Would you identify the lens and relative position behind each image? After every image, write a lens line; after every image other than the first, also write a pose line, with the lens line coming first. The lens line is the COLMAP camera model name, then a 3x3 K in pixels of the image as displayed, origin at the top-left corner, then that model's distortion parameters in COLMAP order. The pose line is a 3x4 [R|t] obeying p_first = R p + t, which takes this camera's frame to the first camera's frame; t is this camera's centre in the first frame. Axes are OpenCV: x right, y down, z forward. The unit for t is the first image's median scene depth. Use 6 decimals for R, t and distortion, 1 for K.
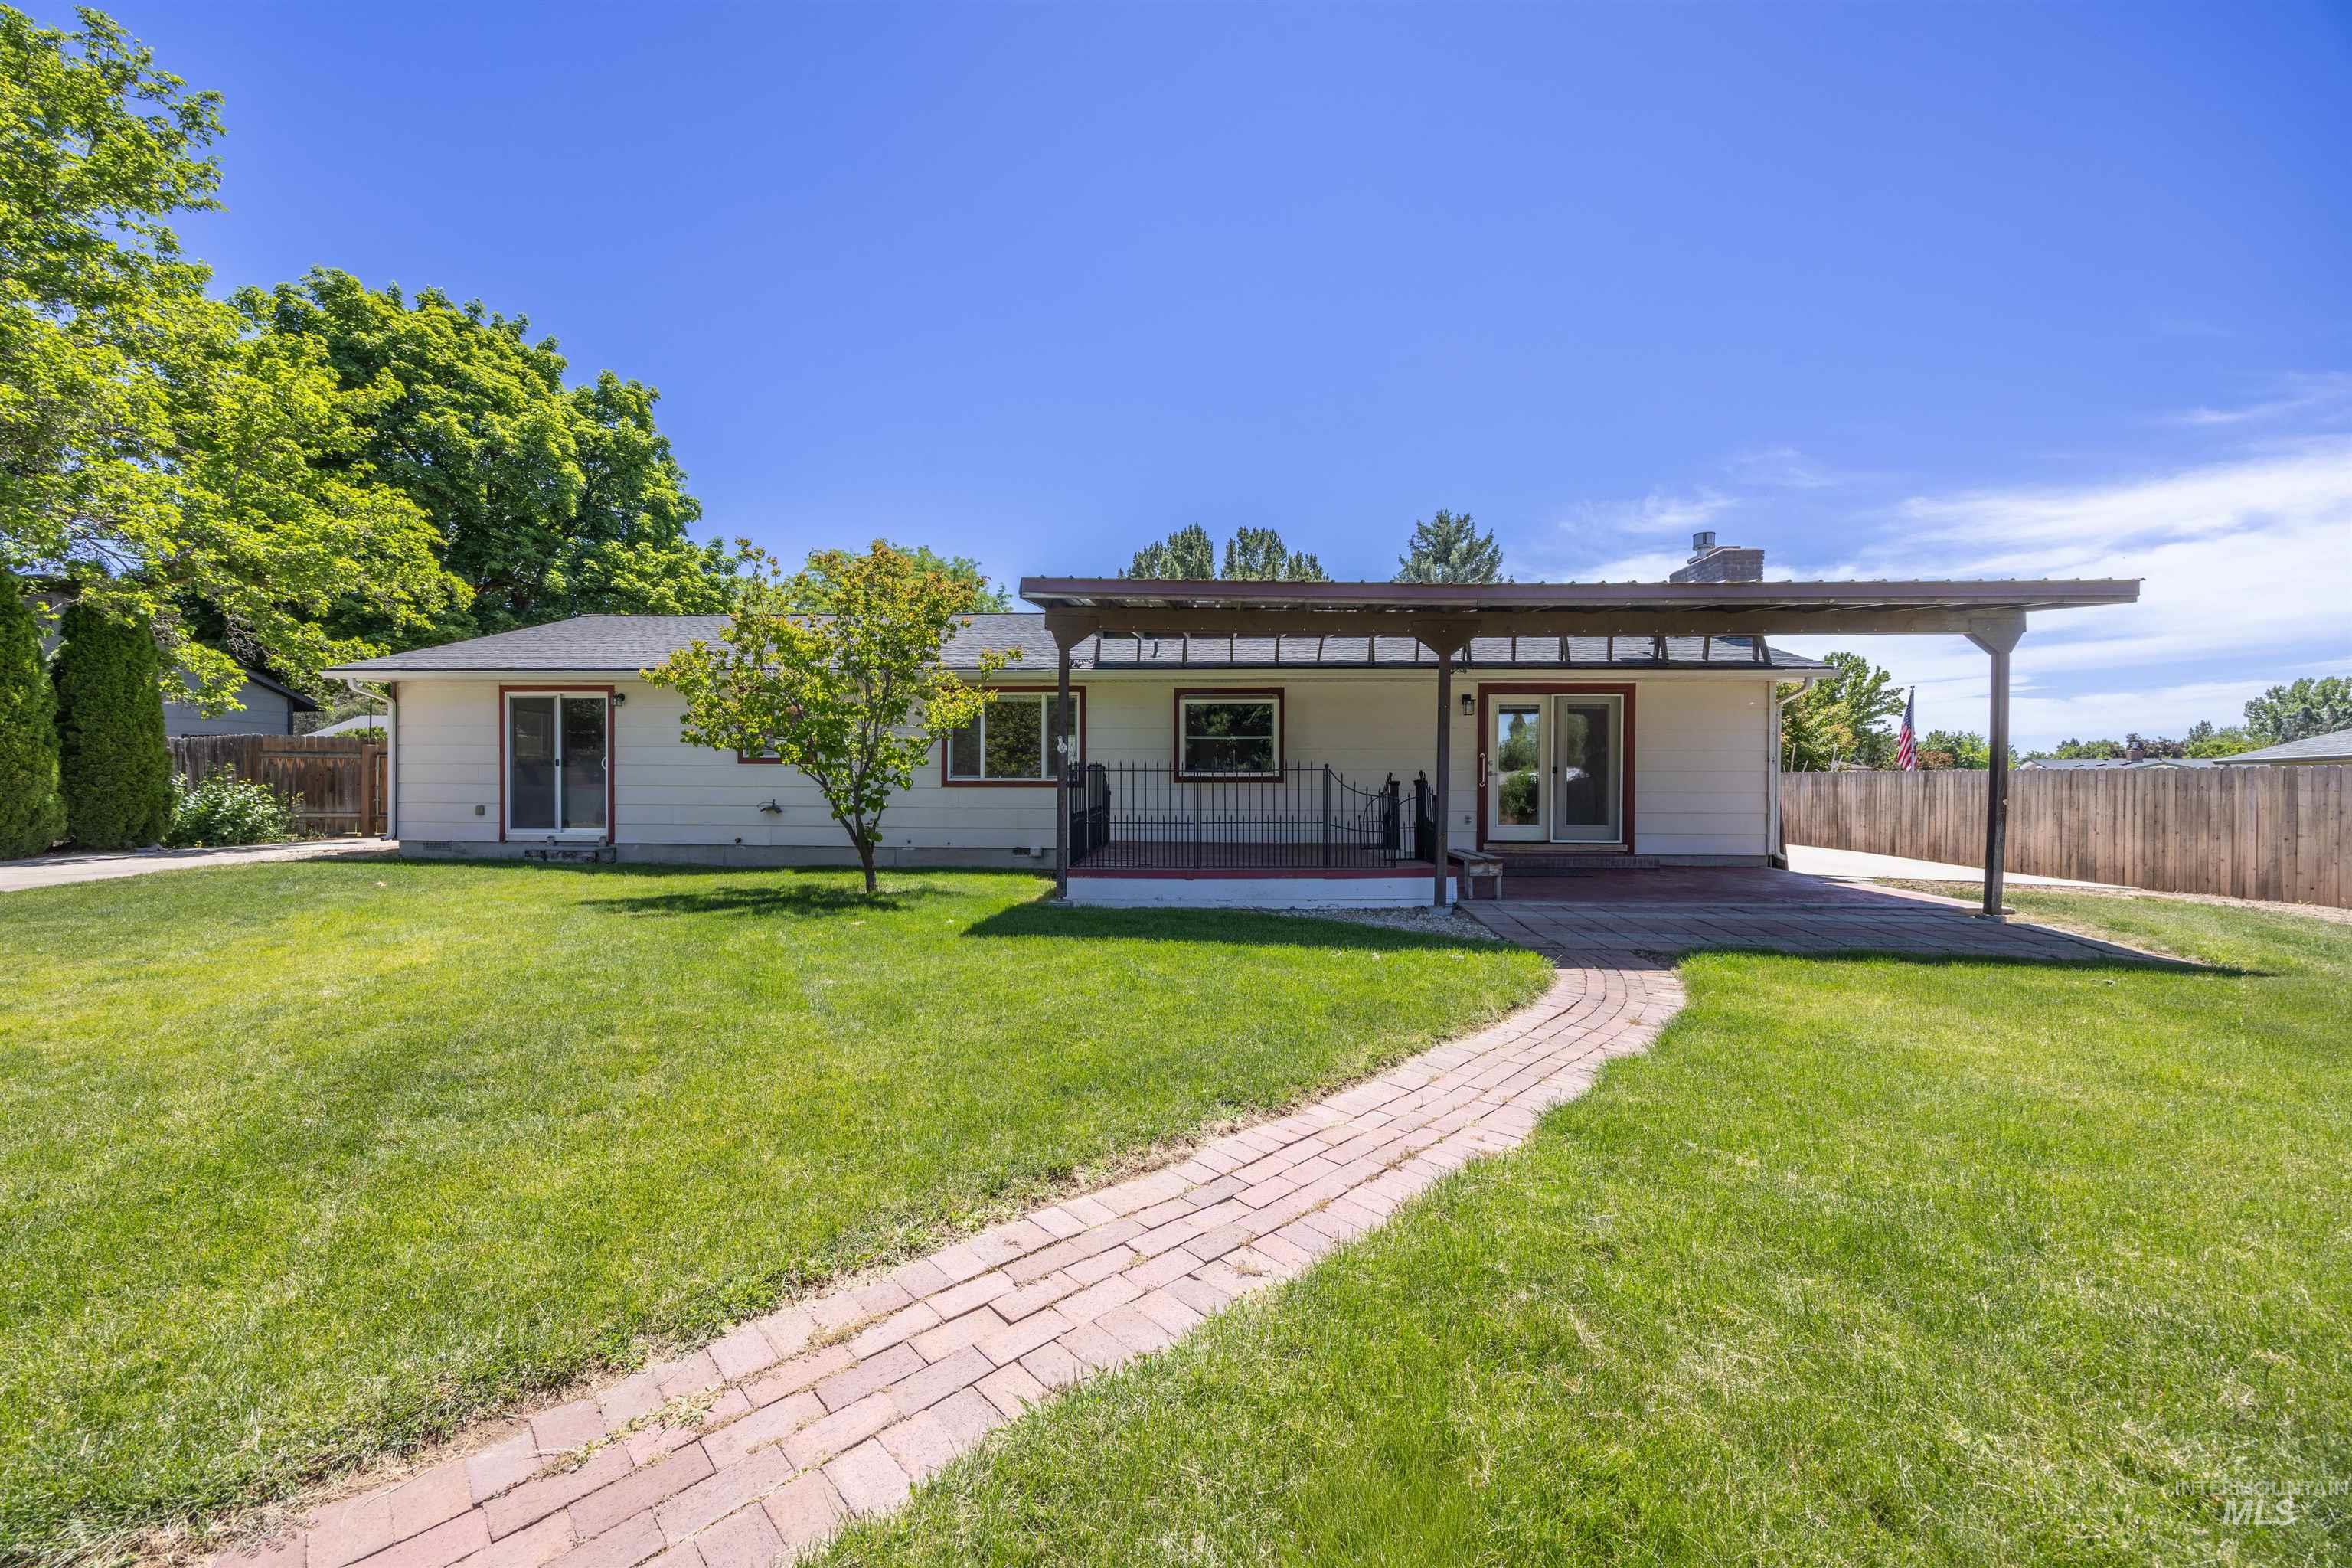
lens RADIAL K [[905.5, 0, 1178.5], [0, 905.5, 795.0], [0, 0, 1]] dist [-0.002273, -0.000187]
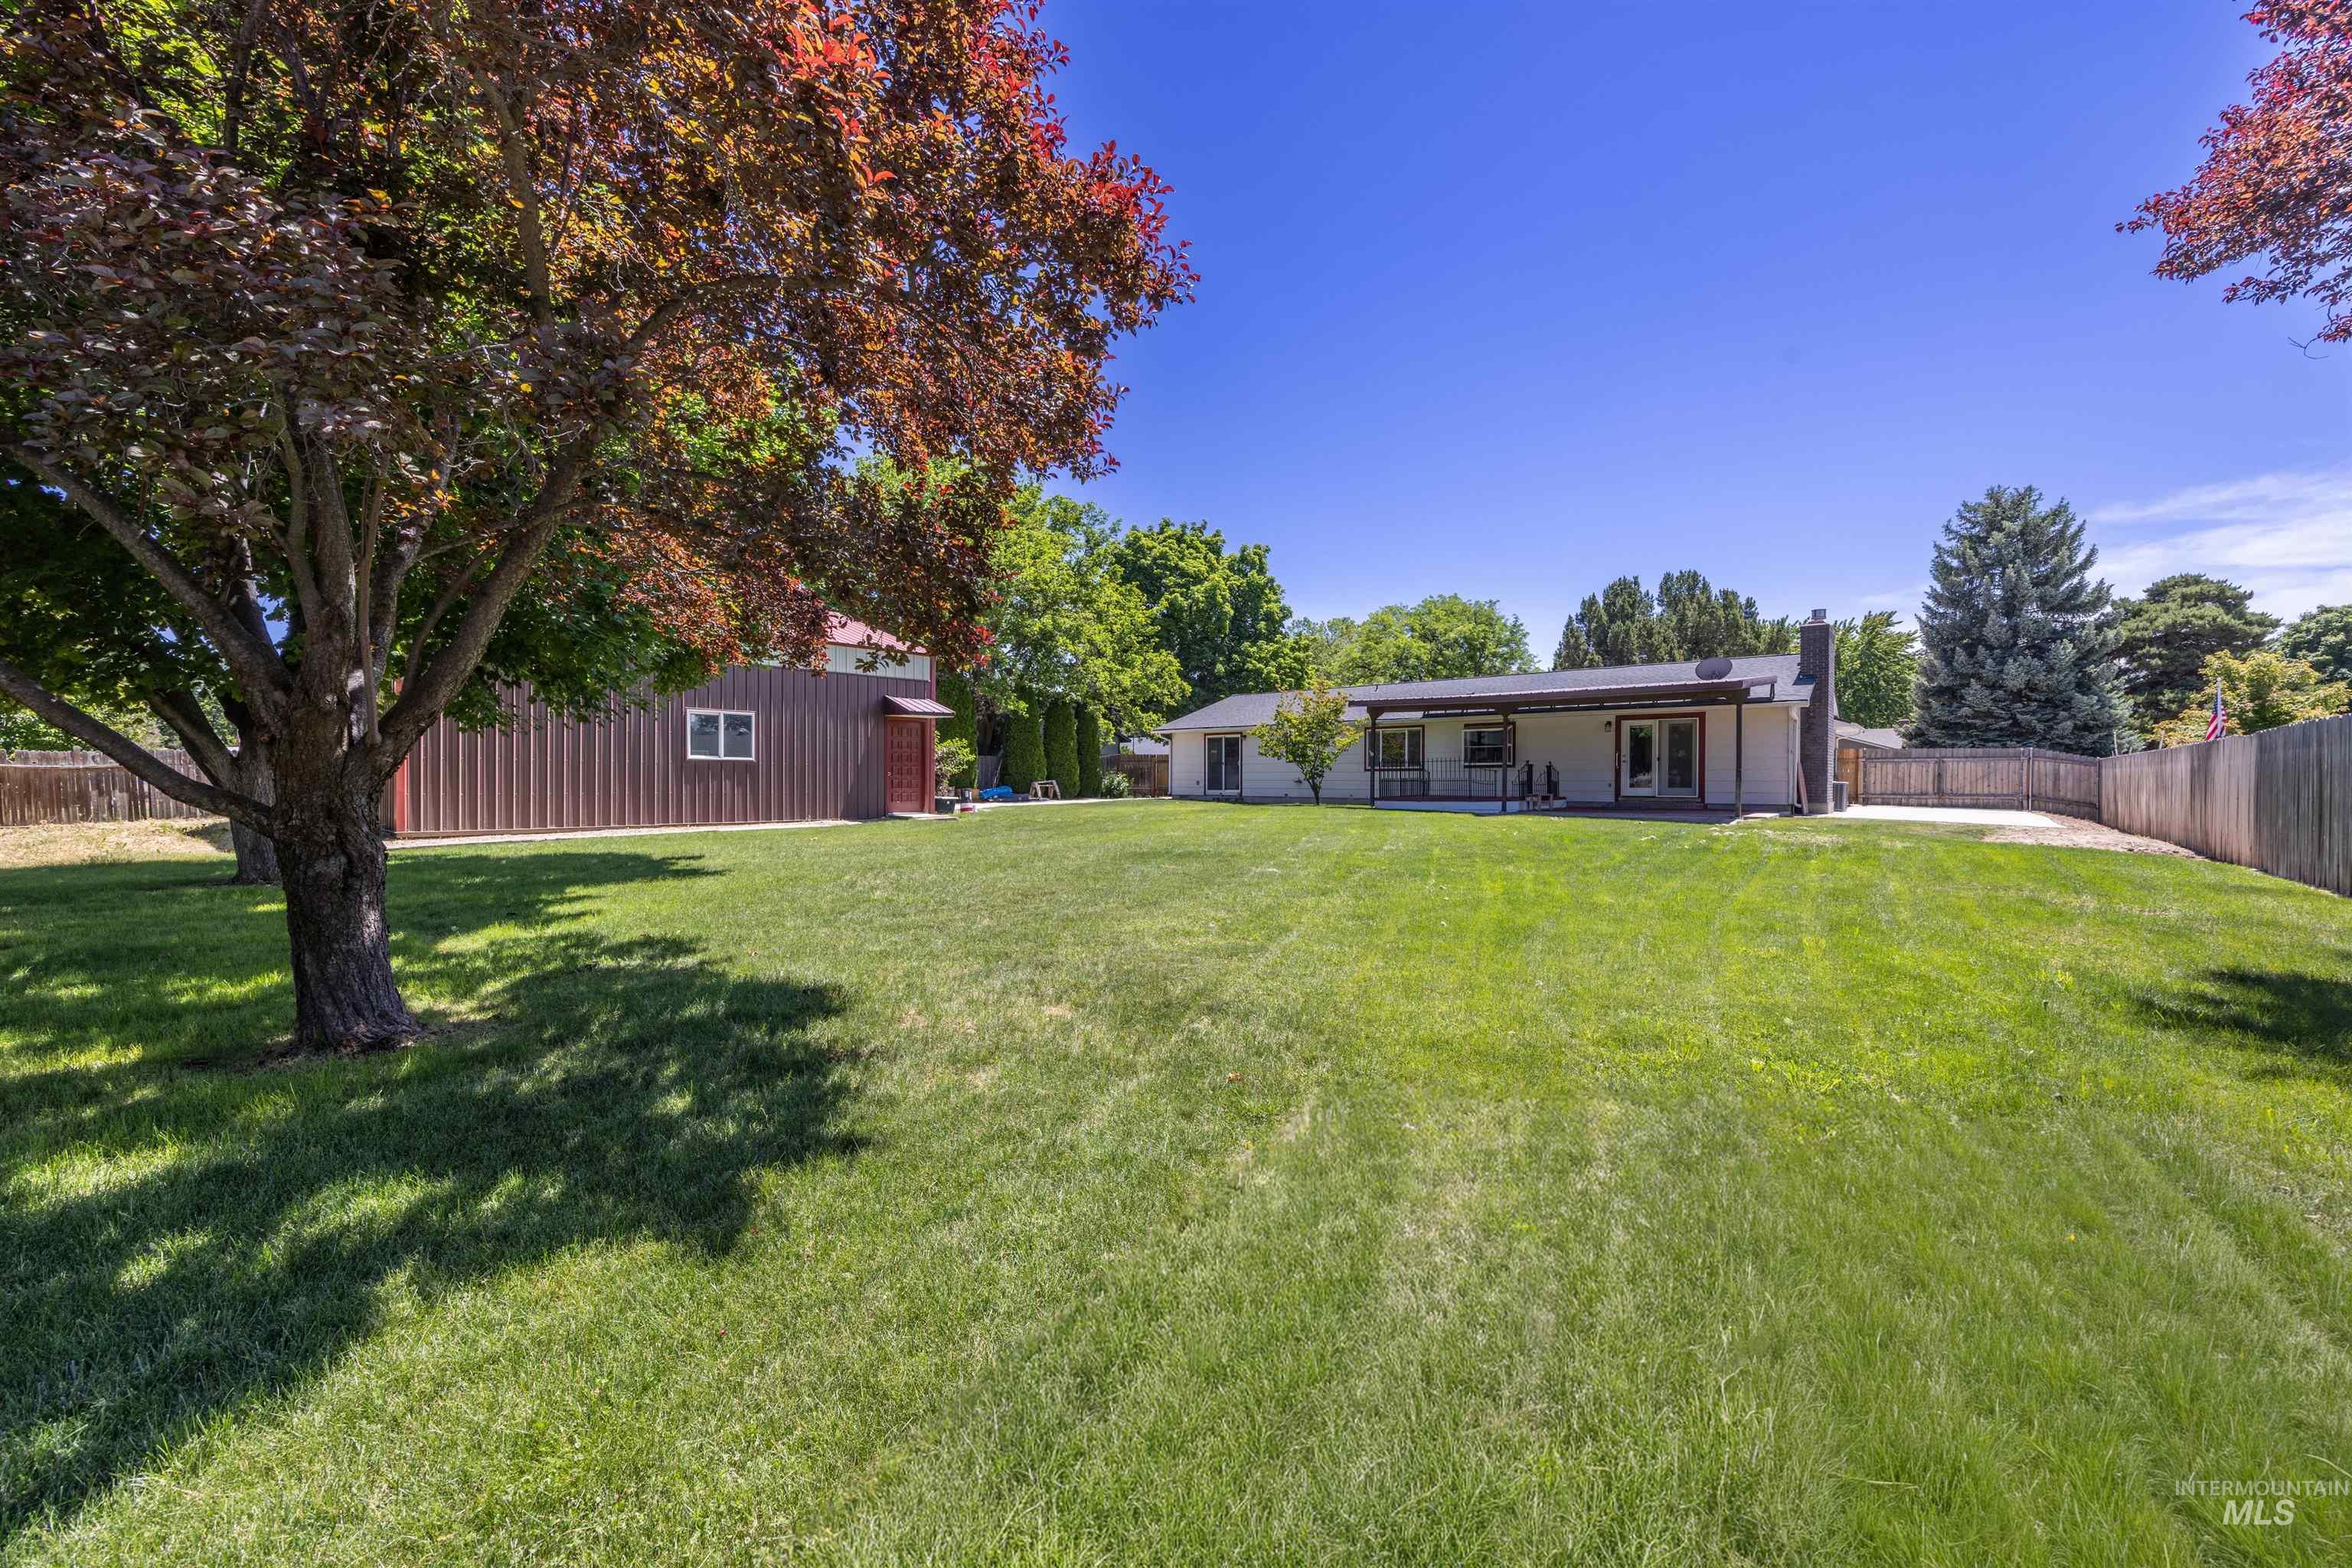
lens RADIAL K [[905.5, 0, 1178.5], [0, 905.5, 795.0], [0, 0, 1]] dist [-0.002273, -0.000187]
pose [[0.802445, 0.004735, -0.596707, 0.354692], [-0.006303, 0.999980, -0.000541, 0.026843], [0.596693, 0.004195, 0.802459, -0.542889]]
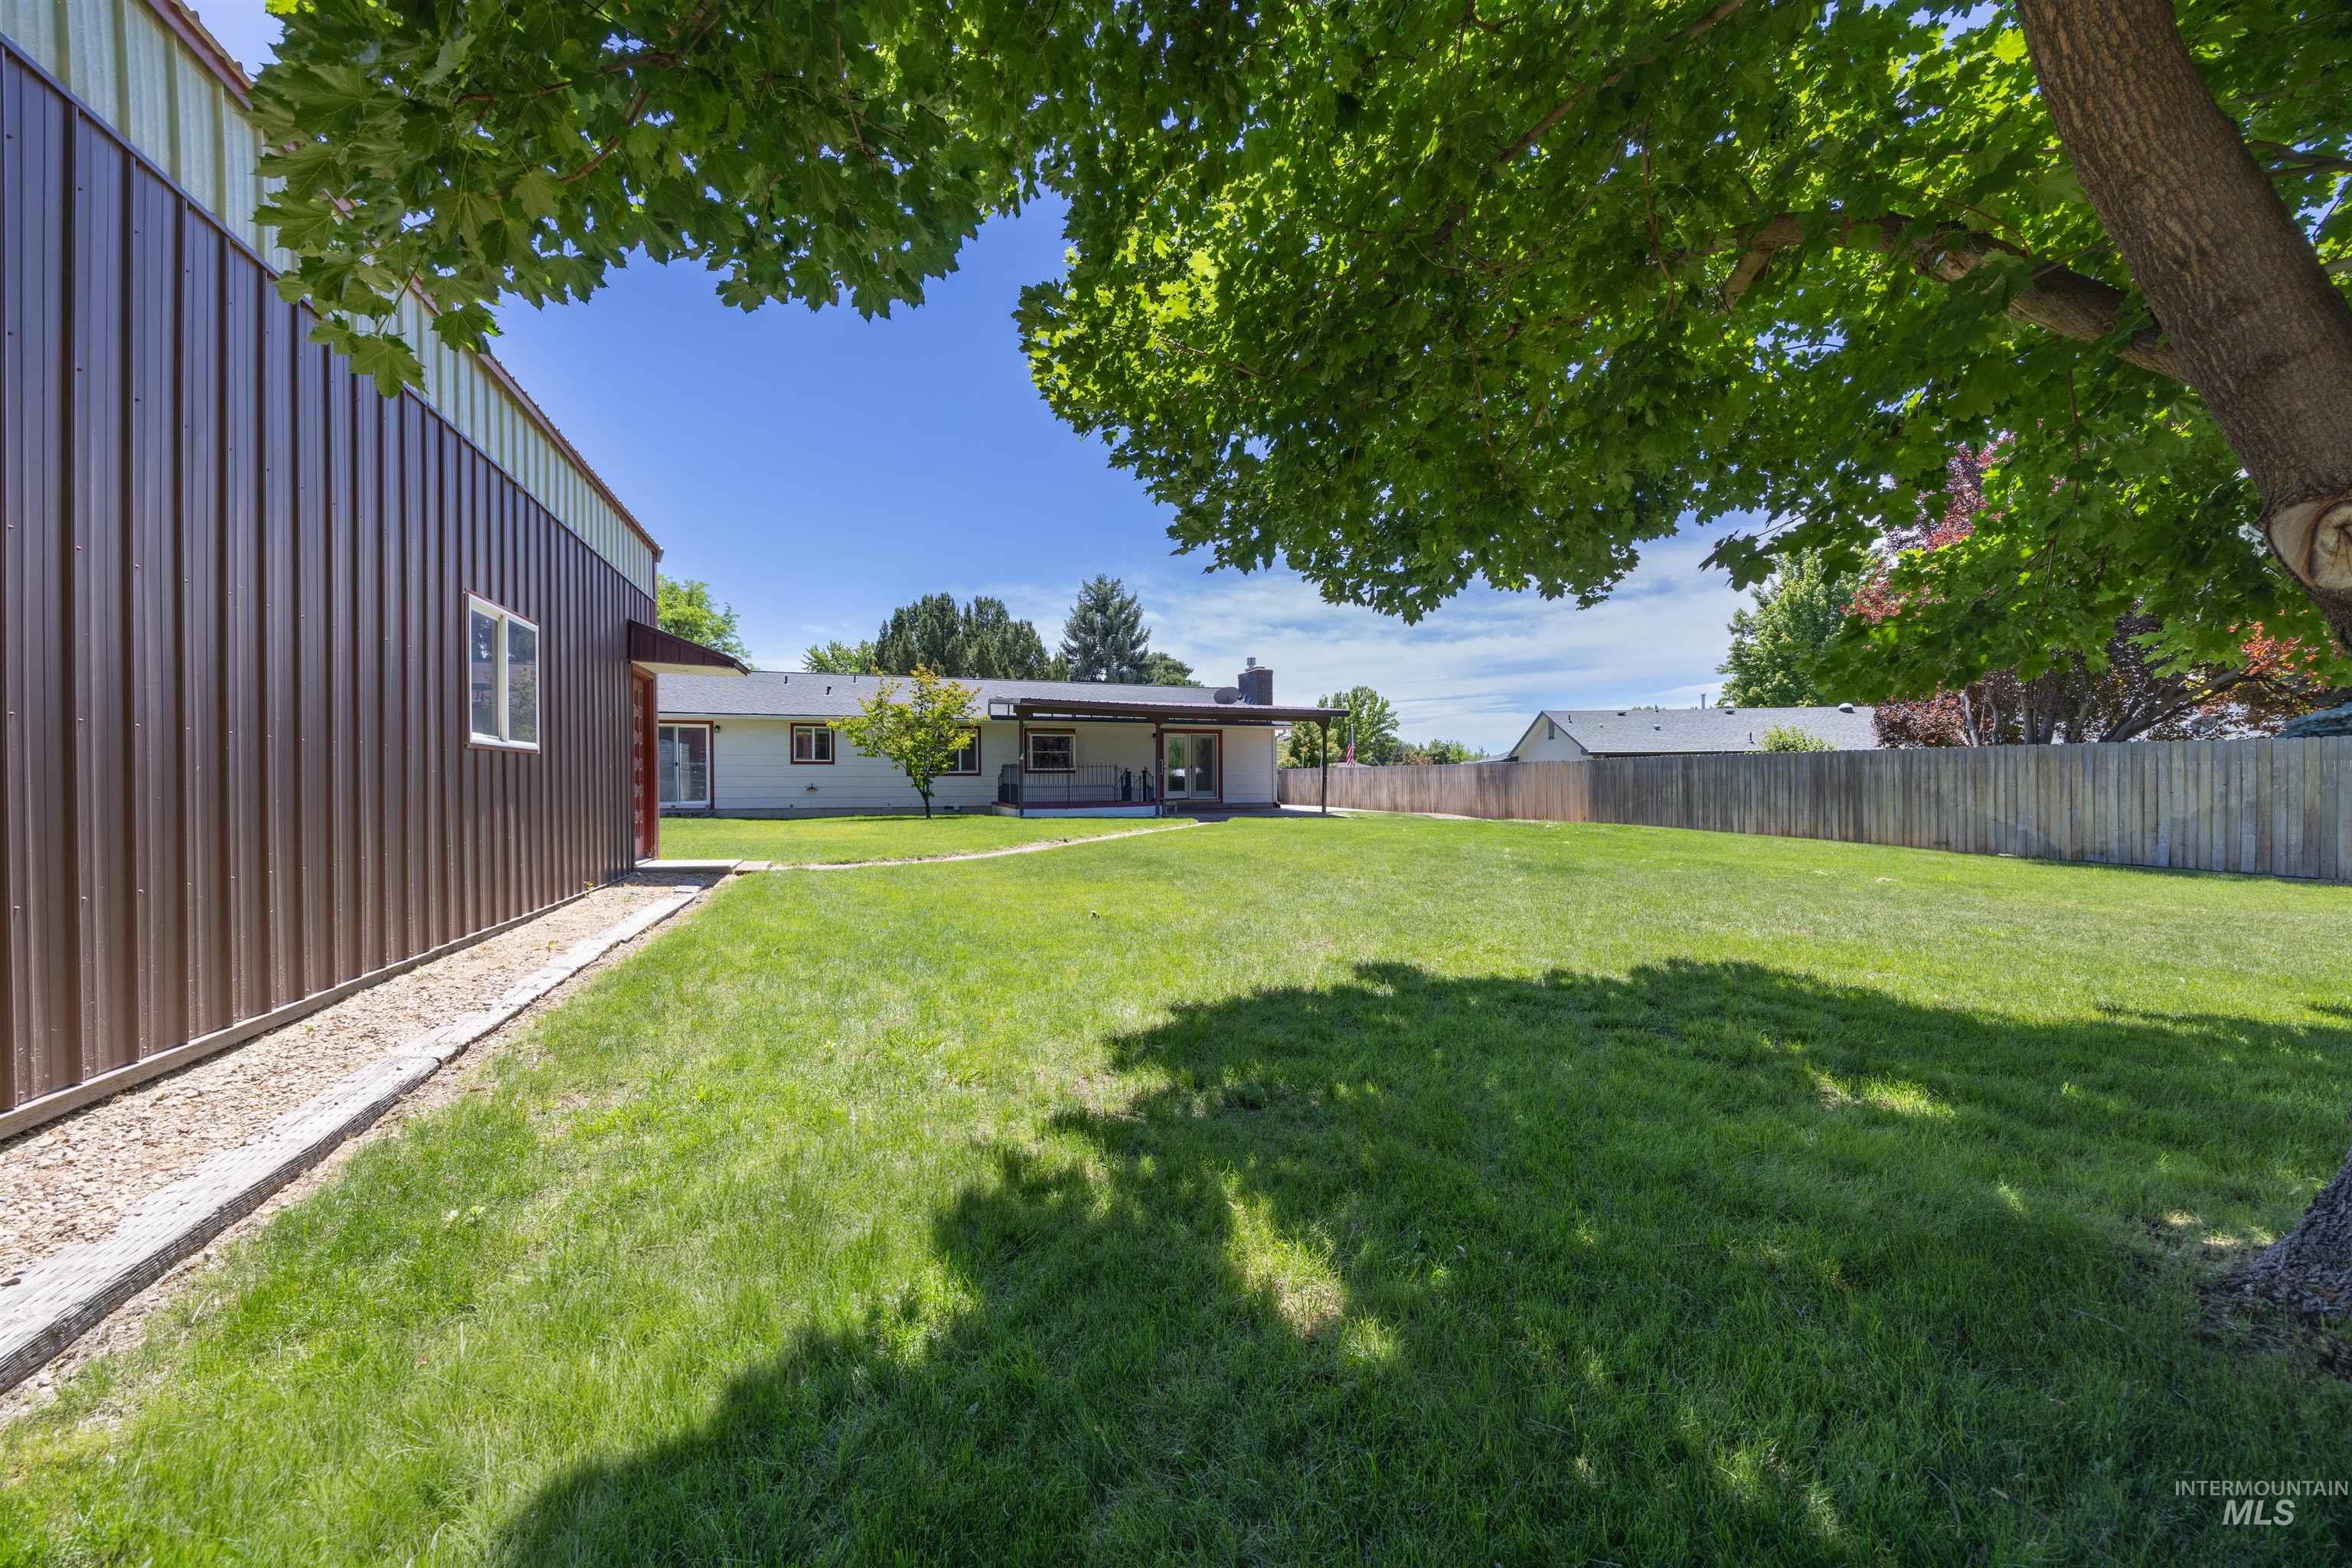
lens RADIAL K [[872.8, 0, 1176.0], [0, 872.8, 784.0], [0, 0, 1]] dist [-0.000428, -0.000035]
pose [[0.923149, -0.010126, 0.384310, -0.218982], [0.014554, 0.999857, -0.008615, 0.016259], [-0.384168, 0.013546, 0.923164, -0.477771]]
